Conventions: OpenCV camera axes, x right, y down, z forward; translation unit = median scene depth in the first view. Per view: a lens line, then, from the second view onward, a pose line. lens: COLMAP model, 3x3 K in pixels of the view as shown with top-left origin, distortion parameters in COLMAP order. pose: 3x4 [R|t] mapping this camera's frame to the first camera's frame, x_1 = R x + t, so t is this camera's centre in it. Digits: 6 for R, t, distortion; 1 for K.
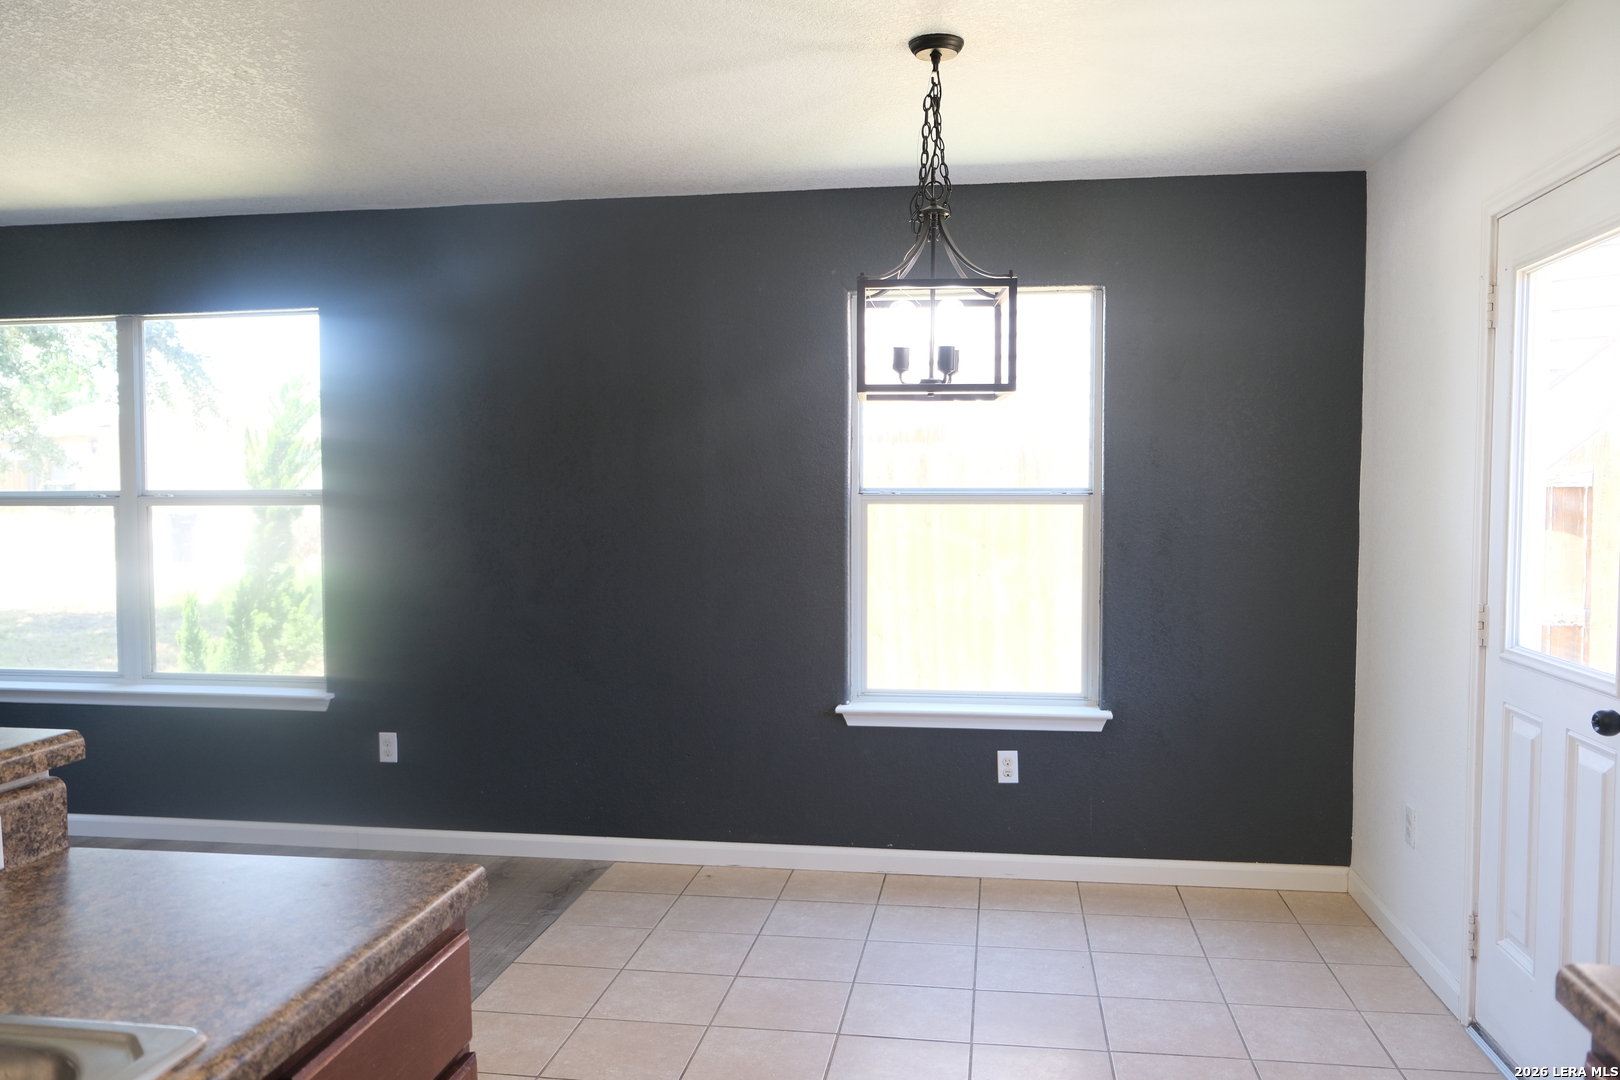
lens RADIAL K [[1261.6, 0, 809.5], [0, 1261.6, 546.1], [0, 0, 1]] dist [-0.020628, 0.047782]
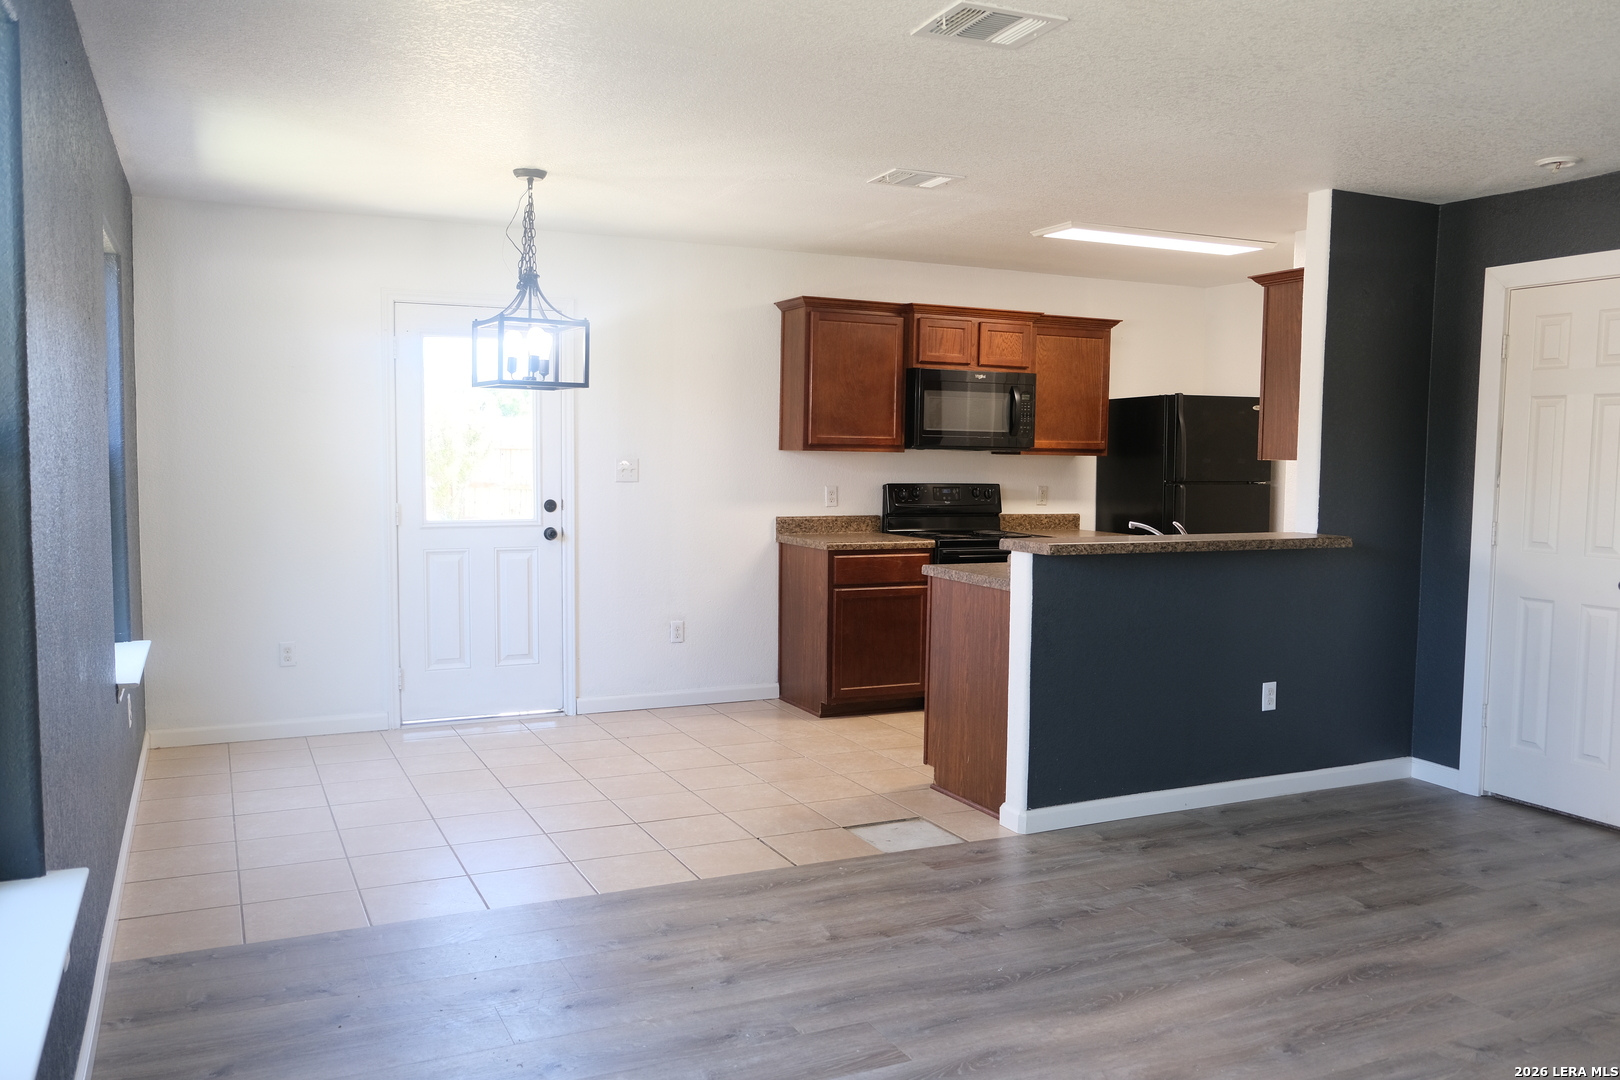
lens RADIAL K [[1278.8, 0, 810.0], [0, 1278.8, 540.0], [0, 0, 1]] dist [-0.003702, 0.004615]
pose [[-0.566544, -0.062722, 0.821641, -1.045613], [0.033936, 0.994477, 0.099316, -0.051393], [-0.823332, 0.084150, -0.561287, 1.158719]]
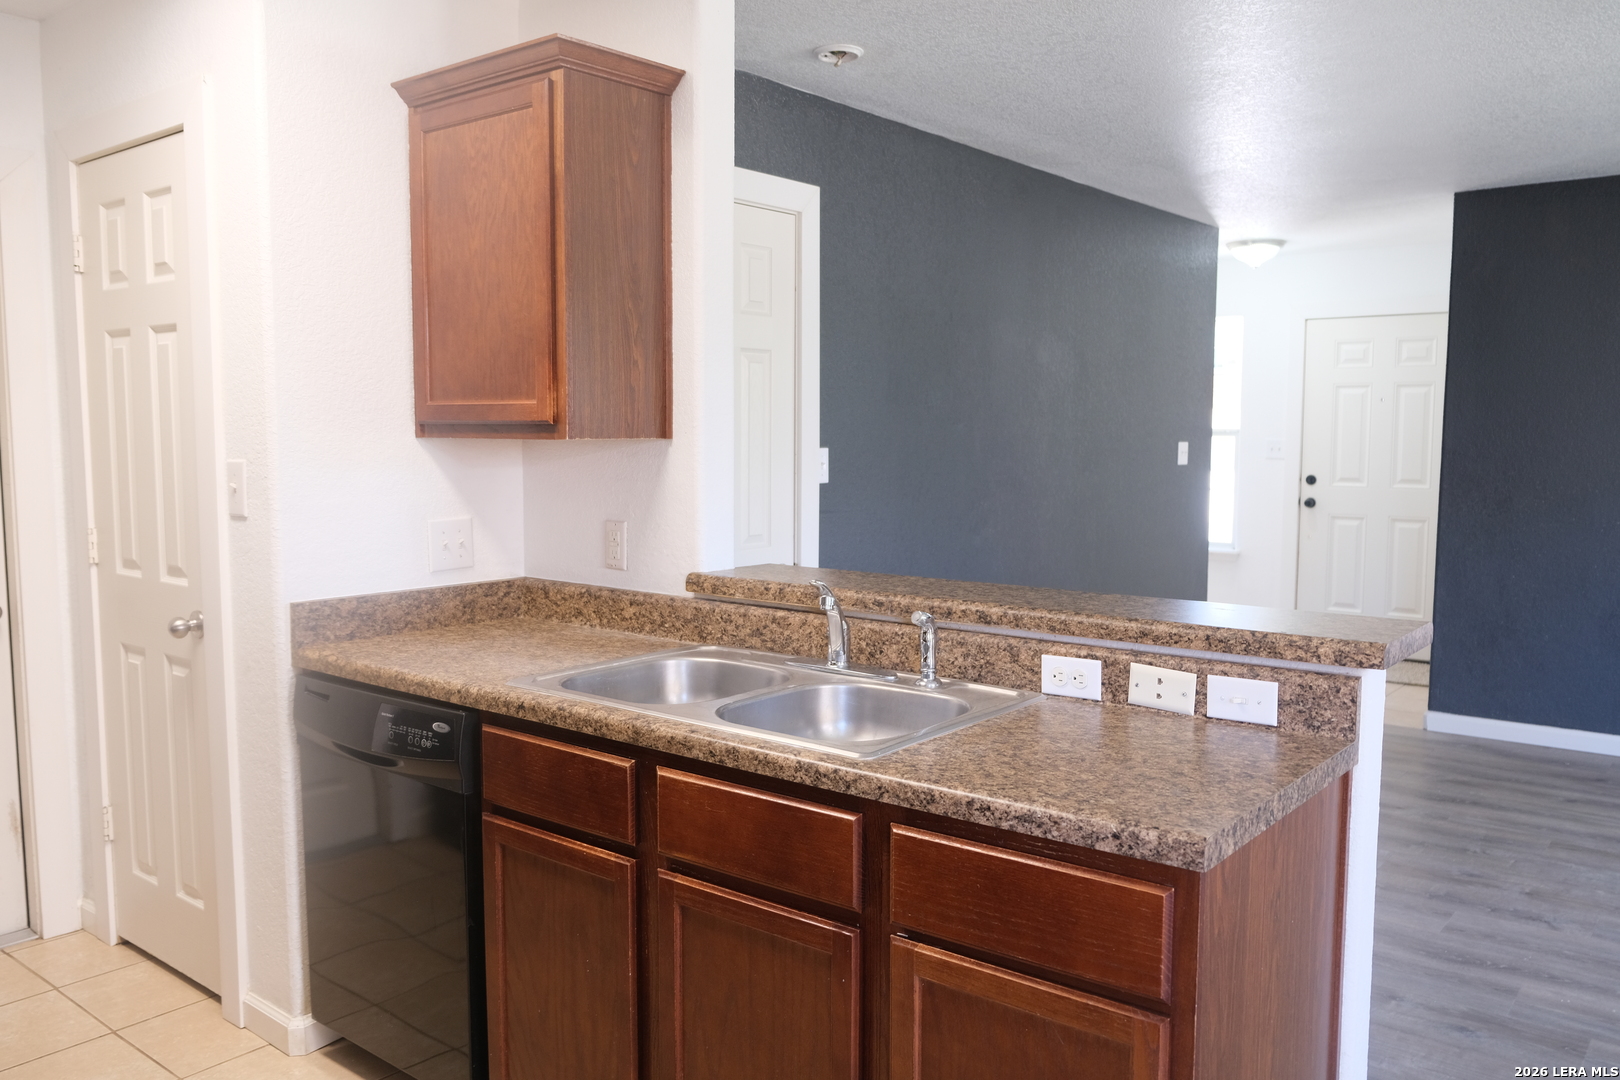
lens RADIAL K [[1273.7, 0, 783.4], [0, 1273.7, 539.2], [0, 0, 1]] dist [-0.037300, 0.034068]
pose [[-0.509718, 0.080959, -0.856524, 0.251133], [-0.040237, 0.992230, 0.117731, -0.020828], [0.859400, 0.094474, -0.502500, 0.450551]]
